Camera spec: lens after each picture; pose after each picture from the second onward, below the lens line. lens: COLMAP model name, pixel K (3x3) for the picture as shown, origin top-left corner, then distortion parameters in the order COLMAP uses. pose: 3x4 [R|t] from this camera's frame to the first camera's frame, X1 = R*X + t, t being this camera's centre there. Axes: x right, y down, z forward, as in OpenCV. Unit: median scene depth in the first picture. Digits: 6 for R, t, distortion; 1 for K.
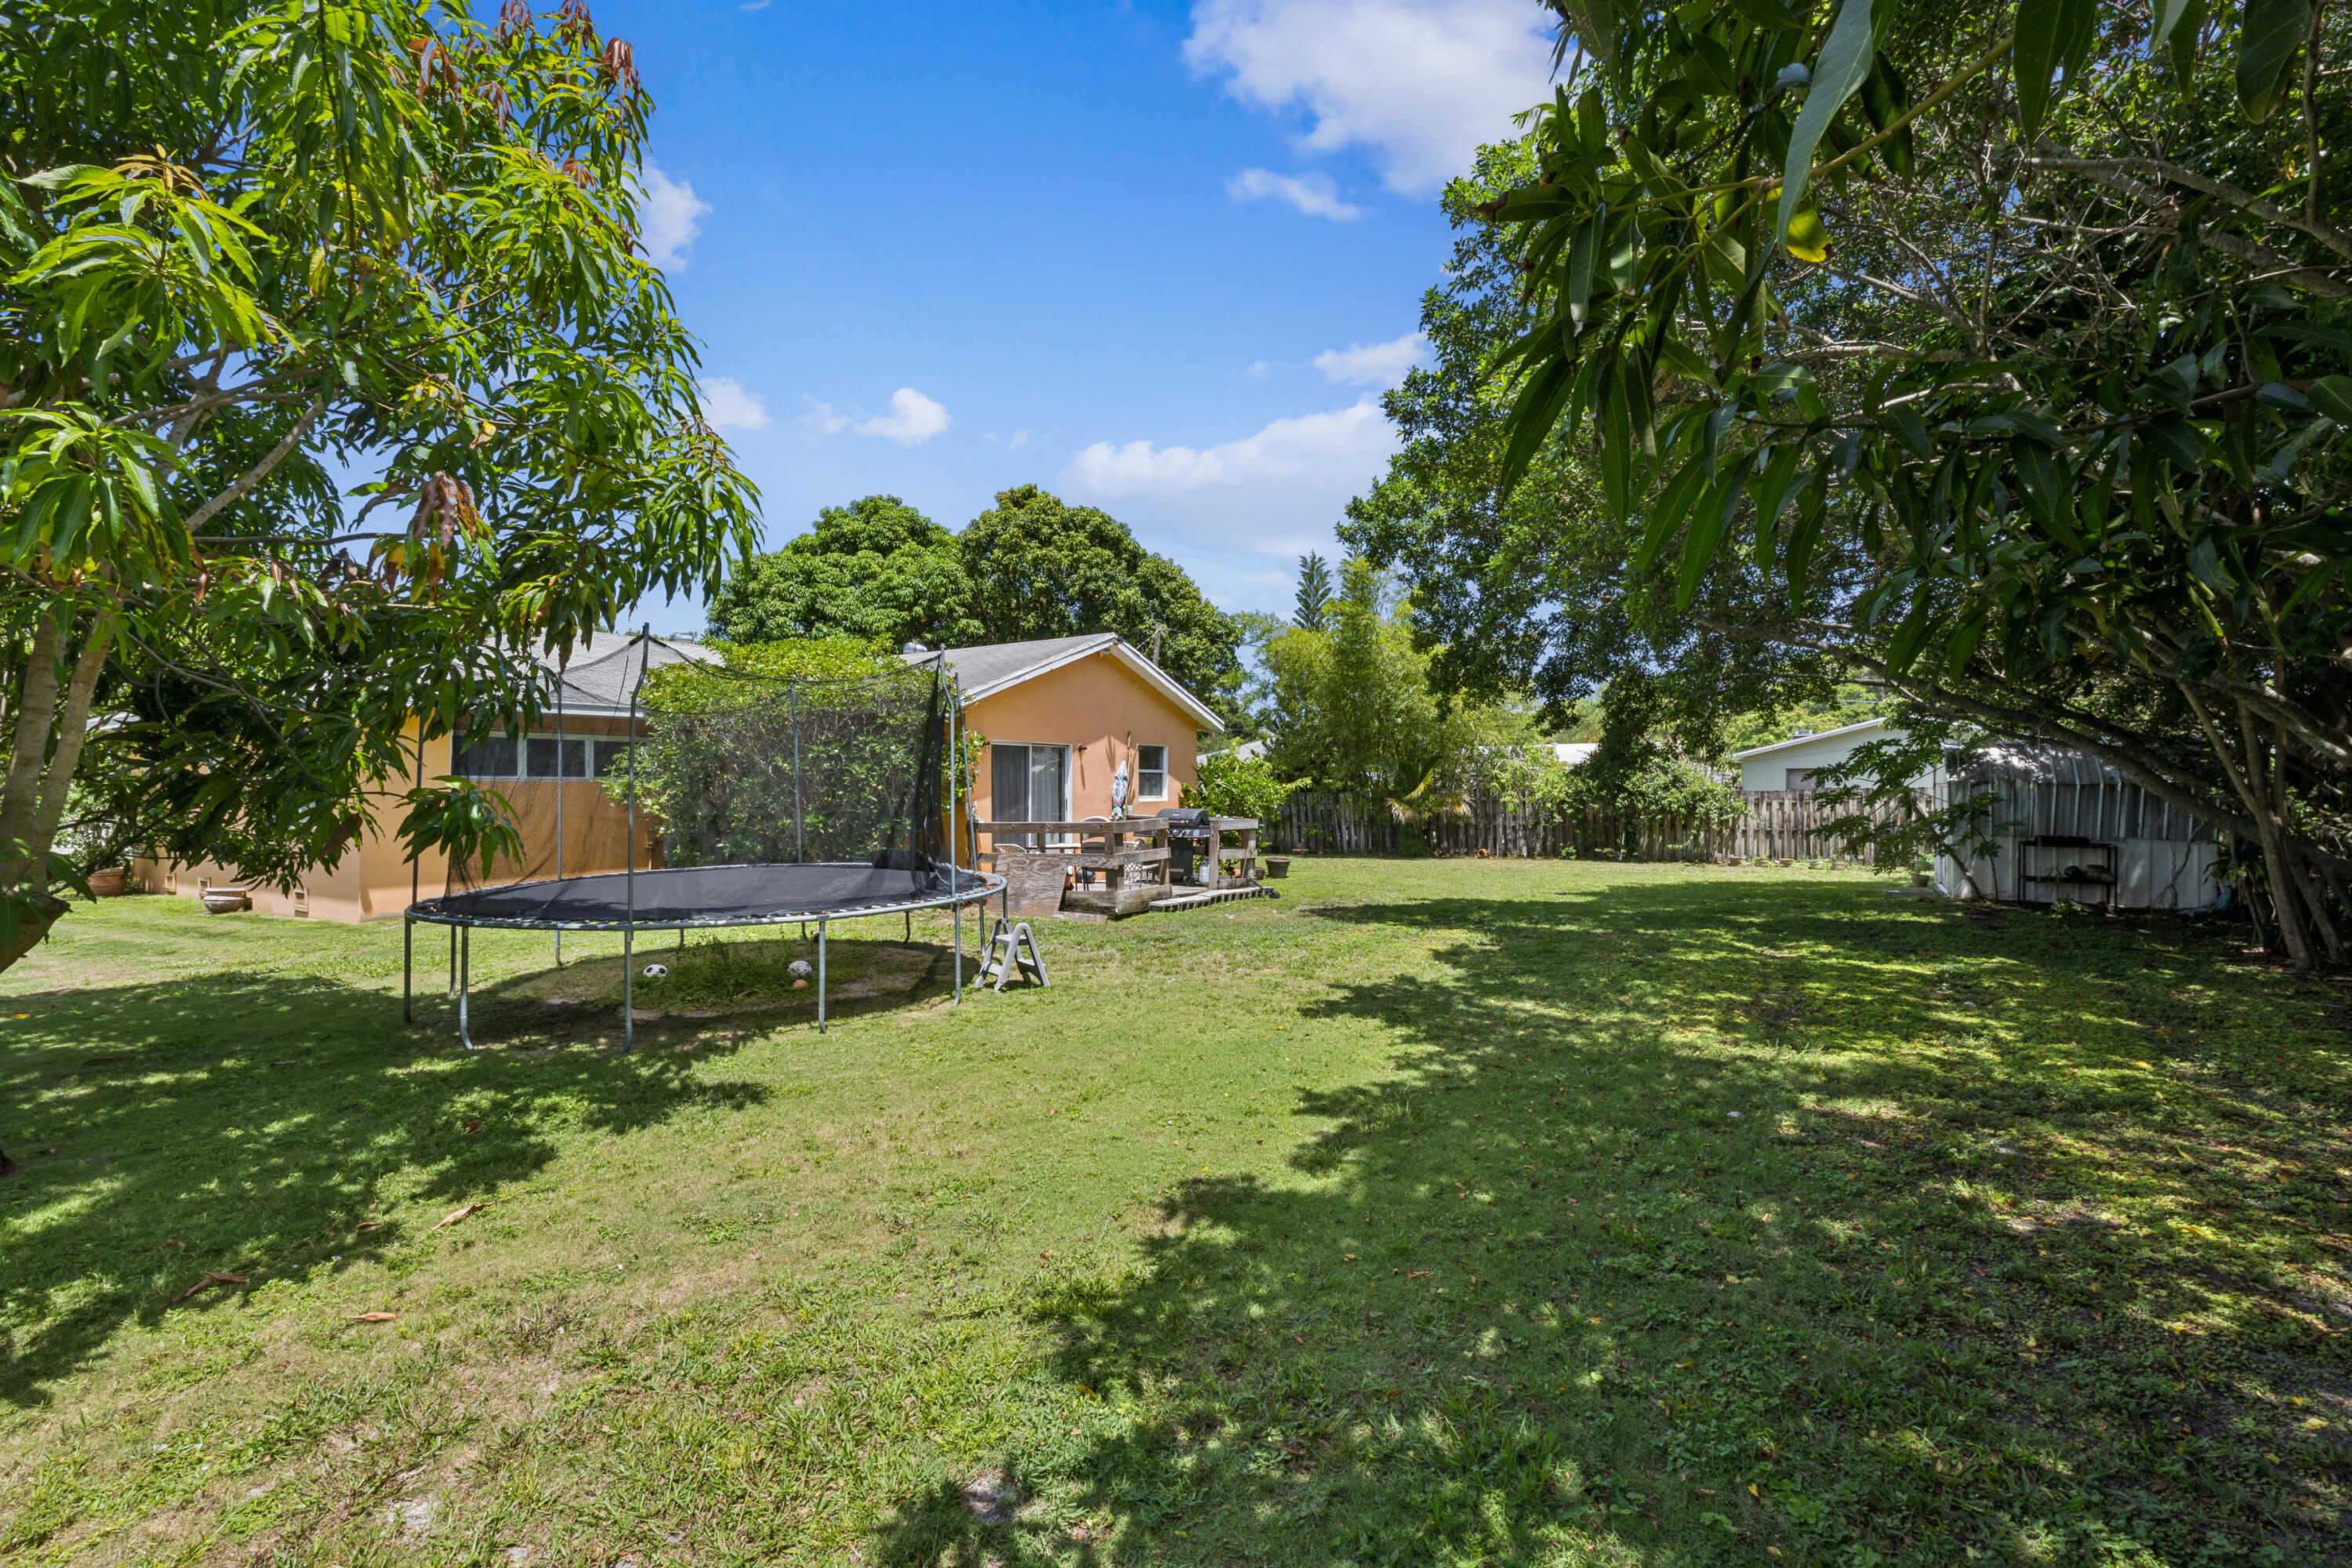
lens RADIAL K [[1037.9, 0, 1175.1], [0, 1037.9, 770.5], [0, 0, 1]] dist [-0.001547, 0.000093]
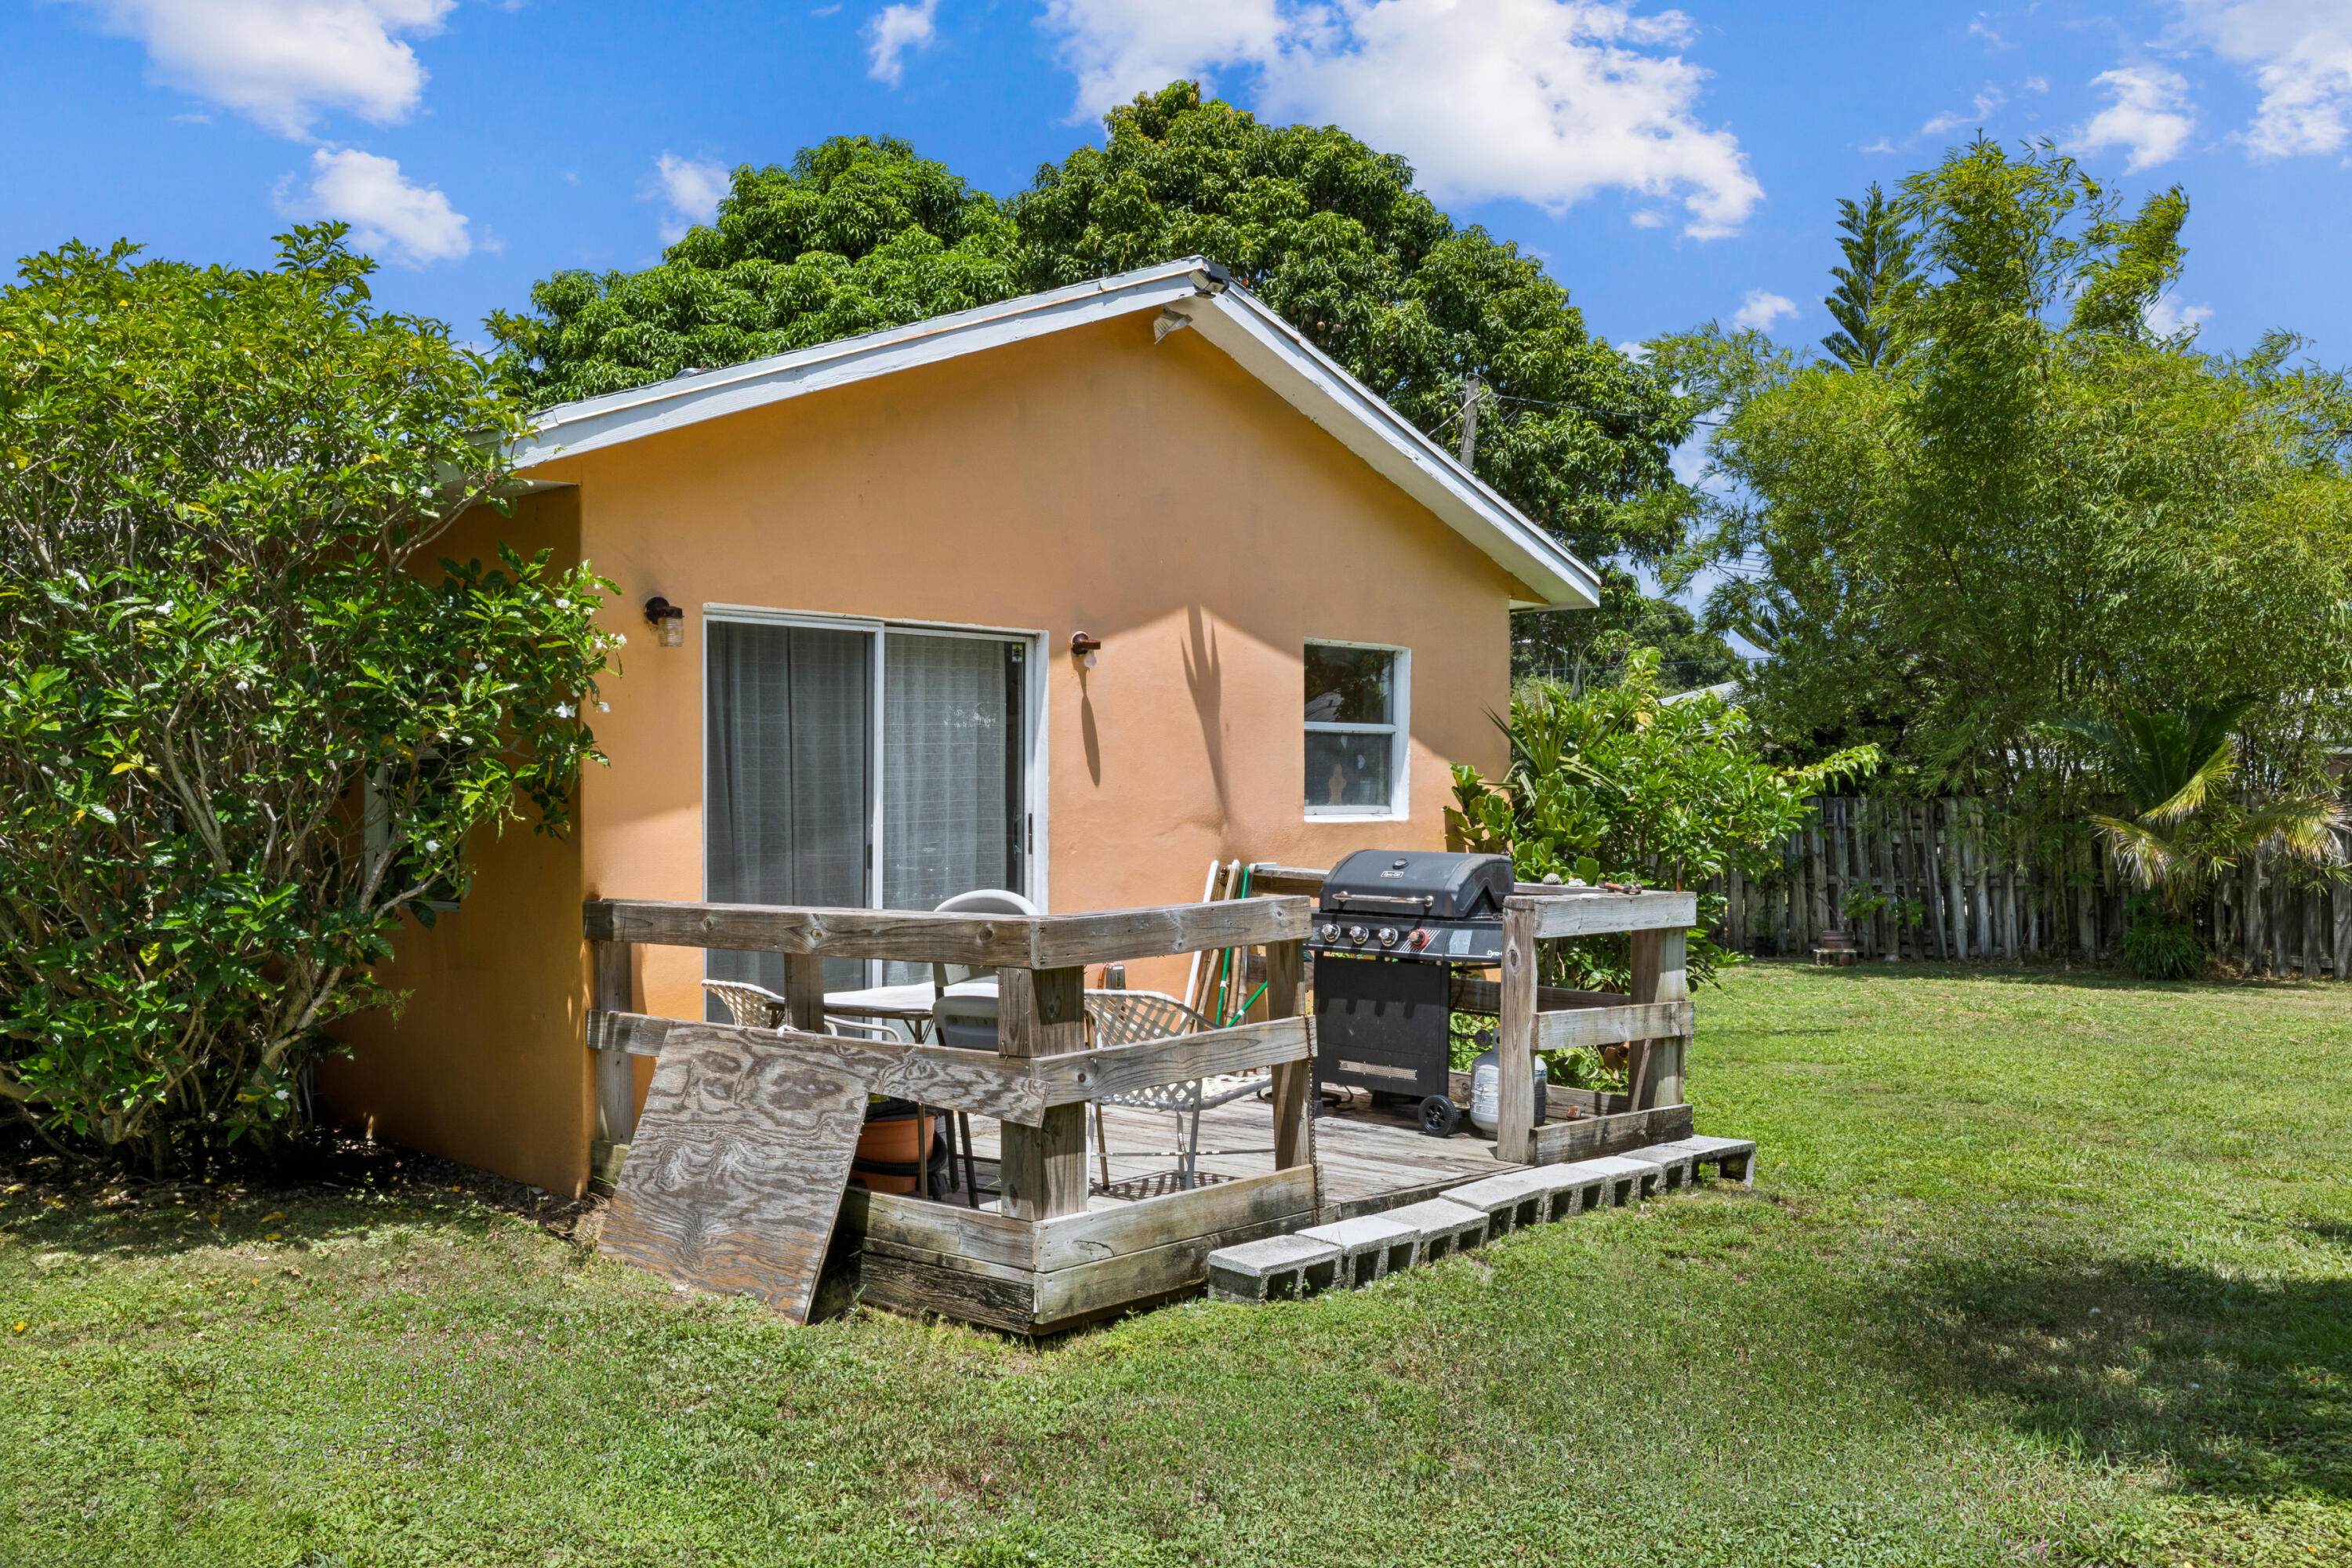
lens RADIAL K [[2147.2, 0, 1176.0], [0, 2147.2, 784.0], [0, 0, 1]] dist [-0.001925, -0.002115]
pose [[0.985230, 0.002294, -0.171219, 0.017133], [0.000316, 0.999884, 0.015214, 0.003659], [0.171234, -0.015044, 0.985116, 0.167100]]
